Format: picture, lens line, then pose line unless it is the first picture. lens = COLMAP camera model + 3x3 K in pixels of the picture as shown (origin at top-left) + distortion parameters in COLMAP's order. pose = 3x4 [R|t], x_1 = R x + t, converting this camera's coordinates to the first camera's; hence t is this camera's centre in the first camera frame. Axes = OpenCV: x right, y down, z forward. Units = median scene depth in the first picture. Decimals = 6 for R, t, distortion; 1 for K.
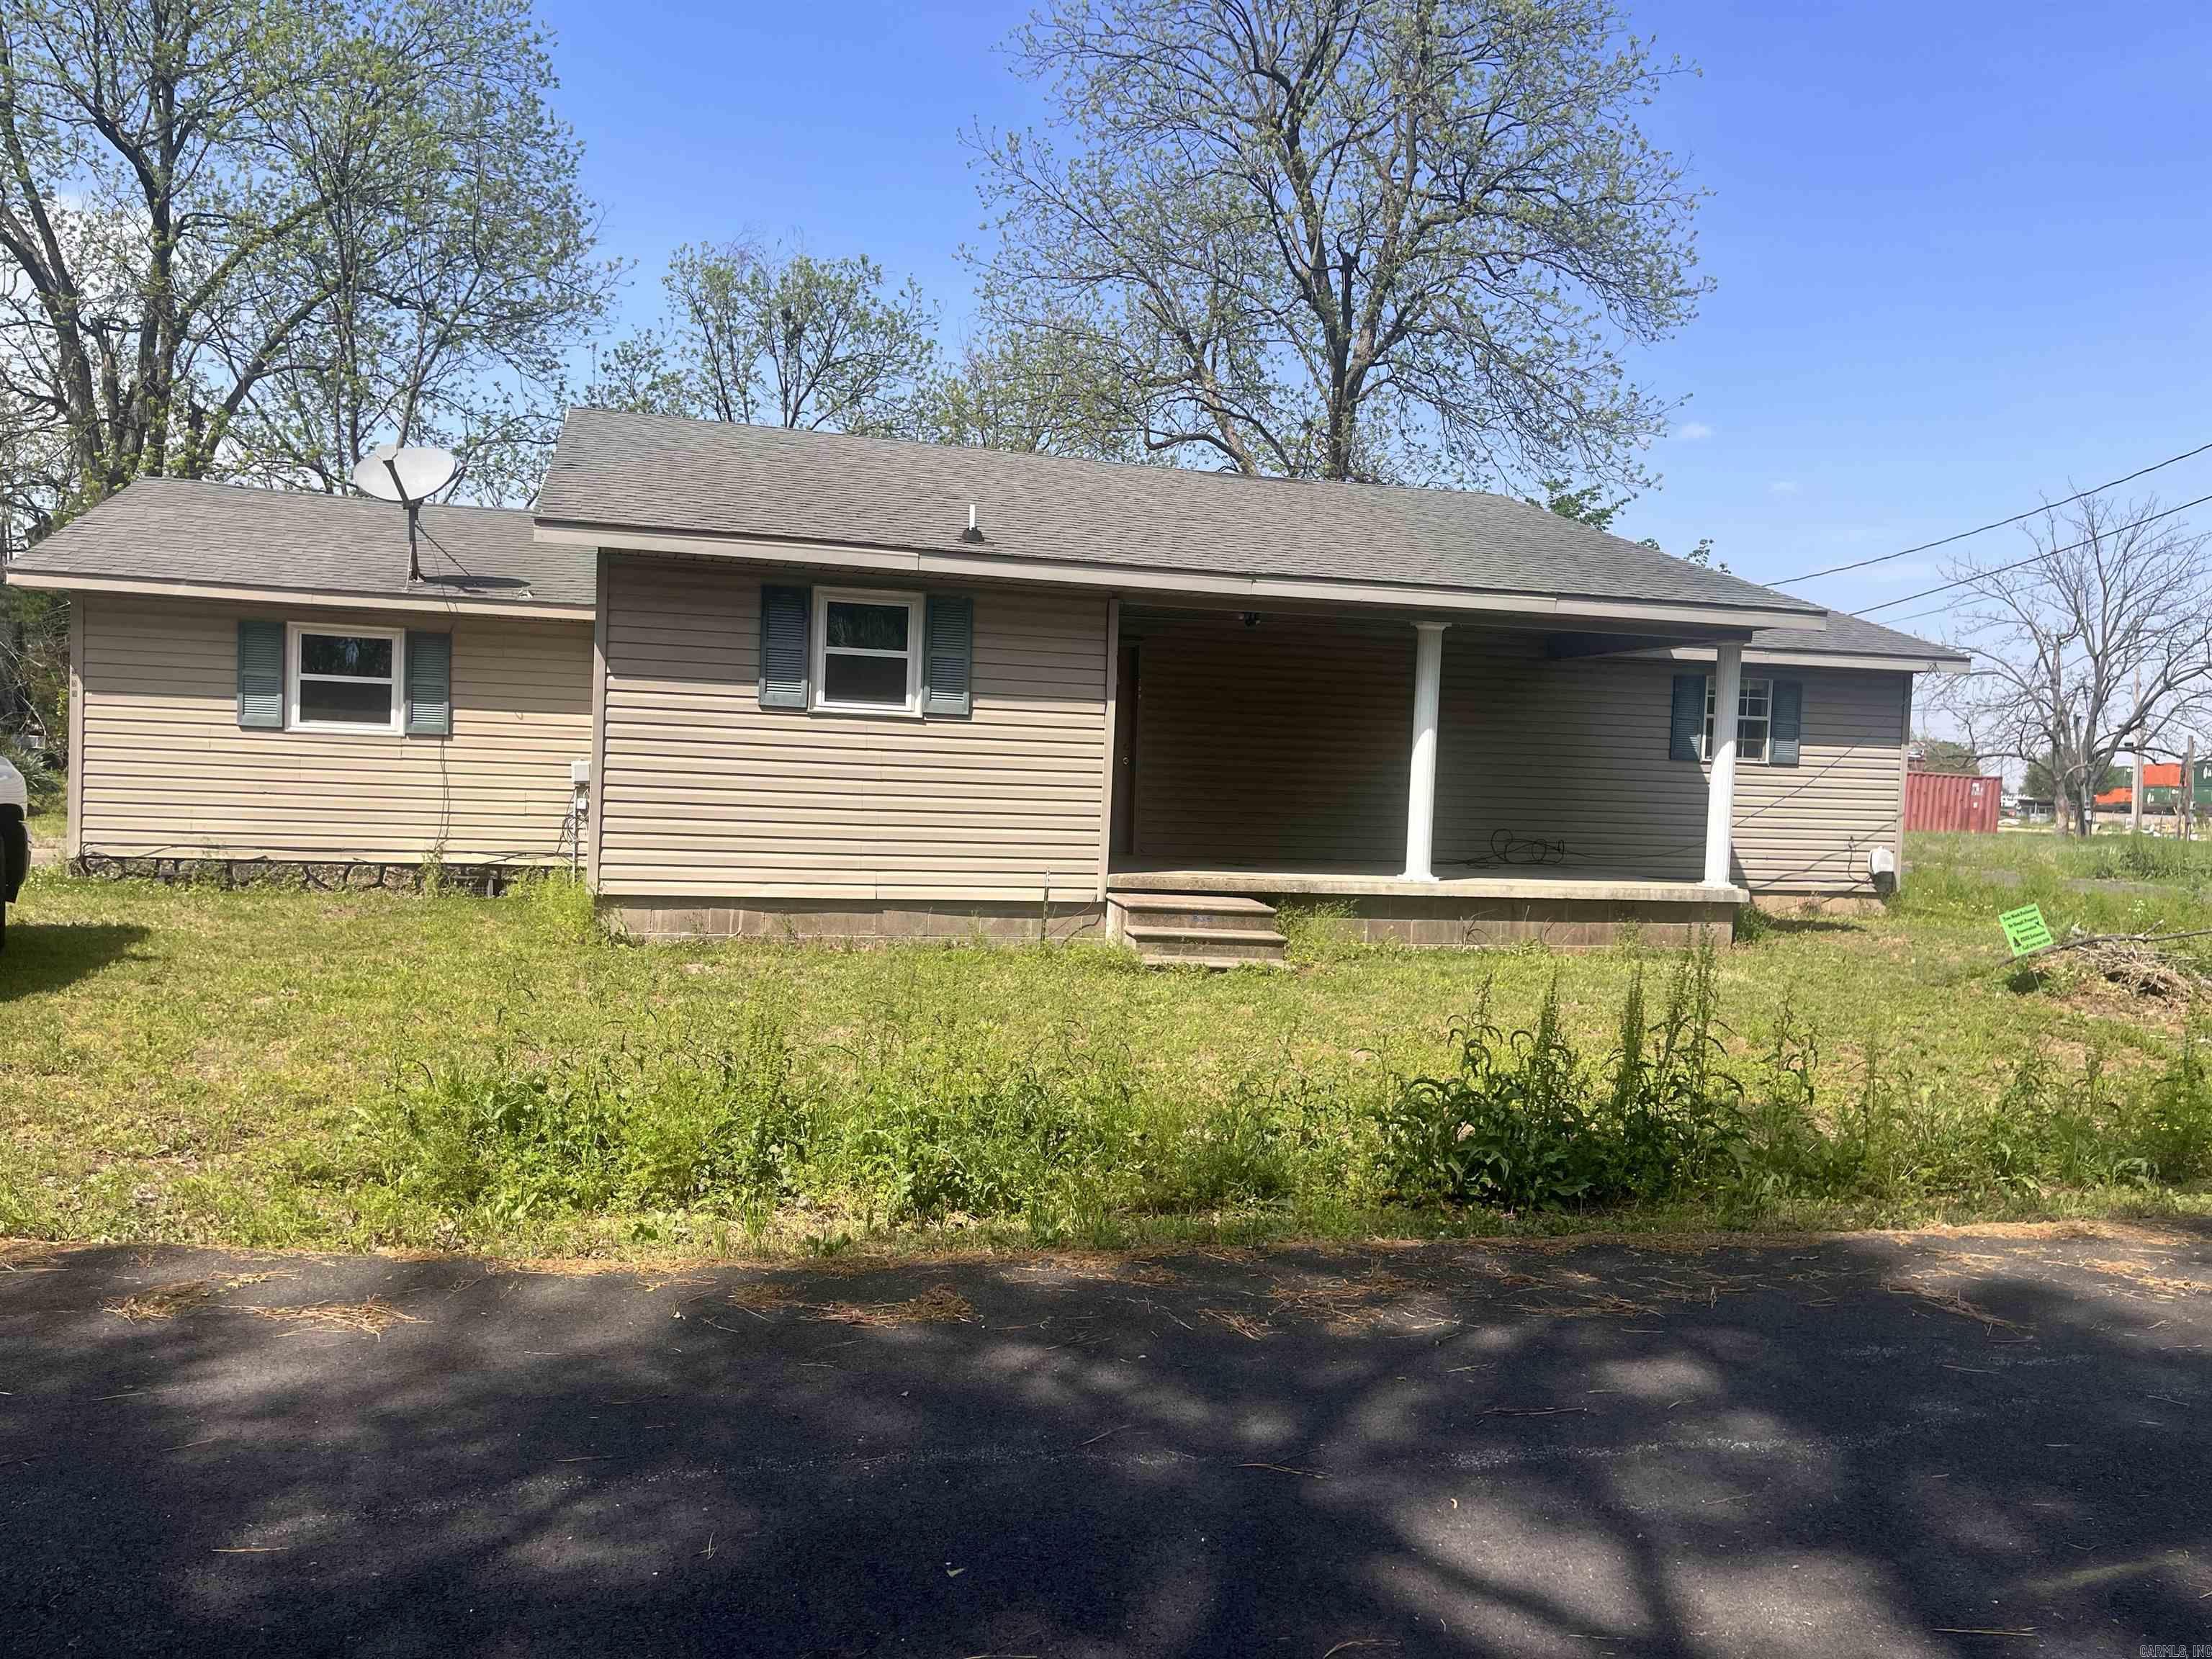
lens RADIAL K [[1685.1, 0, 1101.4], [0, 1685.1, 834.6], [0, 0, 1]] dist [0.059832, -0.039533]
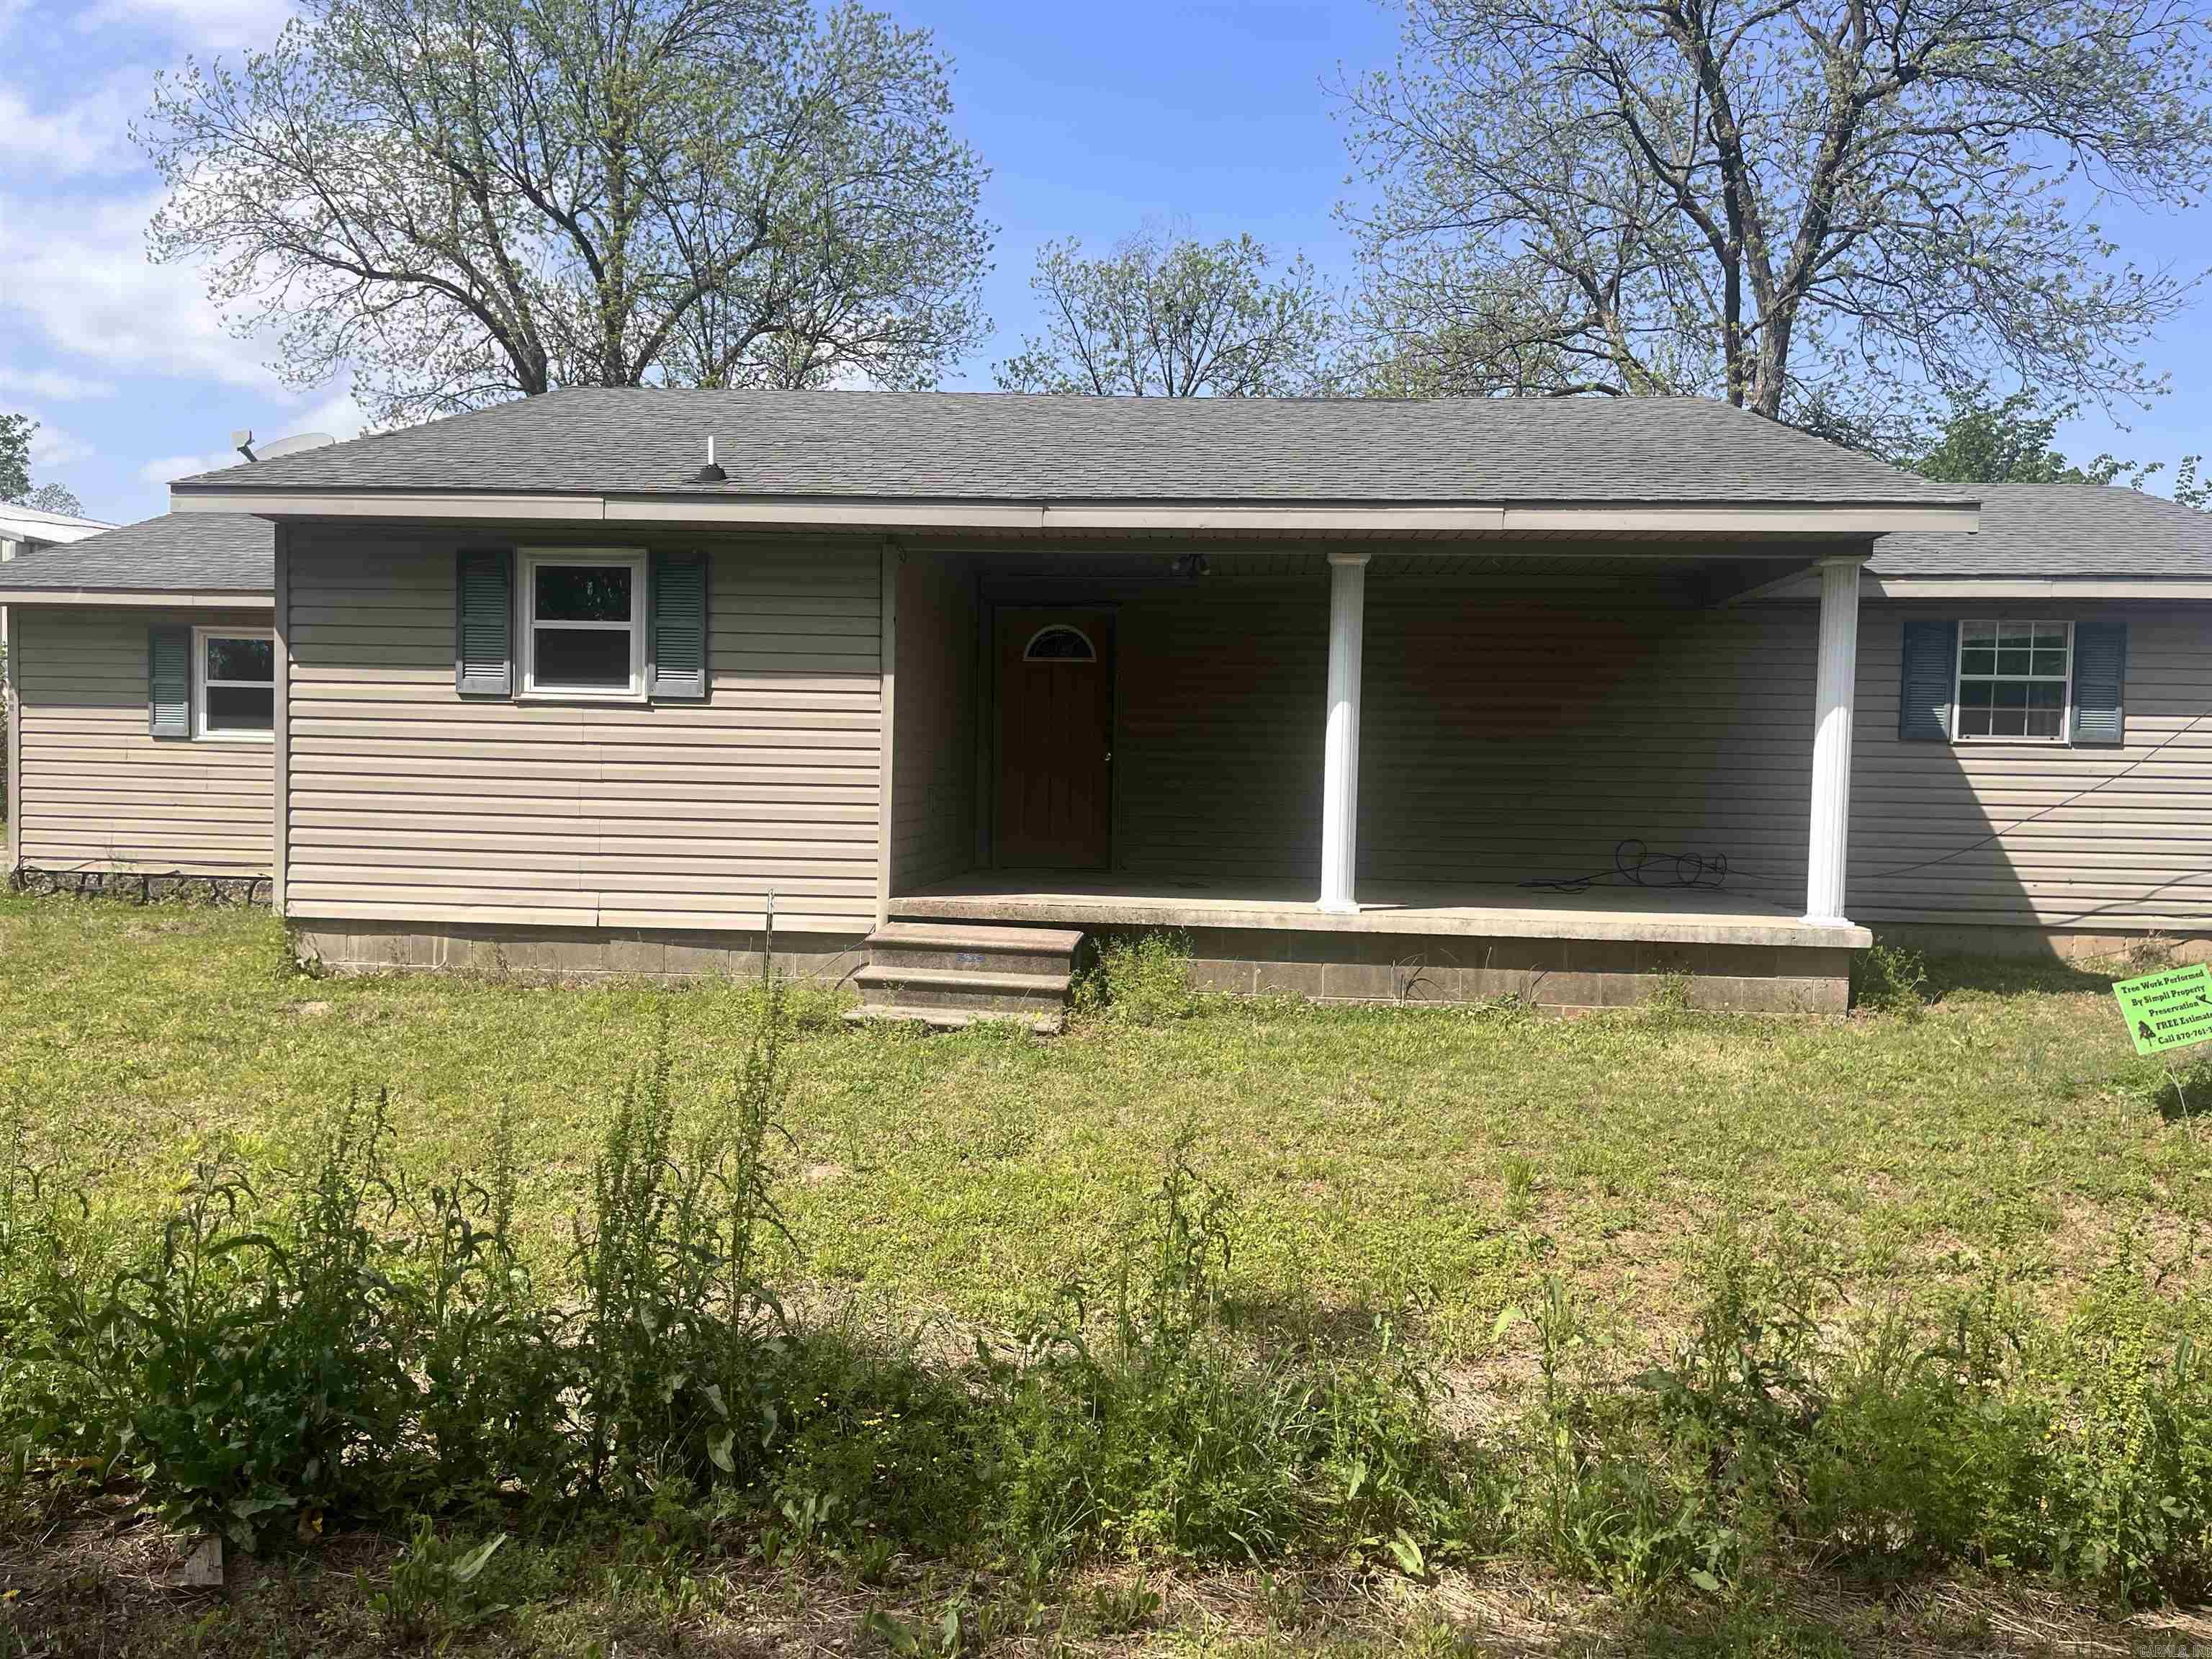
lens RADIAL K [[1685.1, 0, 1104.9], [0, 1685.1, 818.9], [0, 0, 1]] dist [0.059832, -0.039533]
pose [[0.939160, -0.006930, -0.343411, 0.366098], [0.000897, 0.999843, -0.017723, 0.001061], [0.343479, 0.016337, 0.939018, 0.301115]]
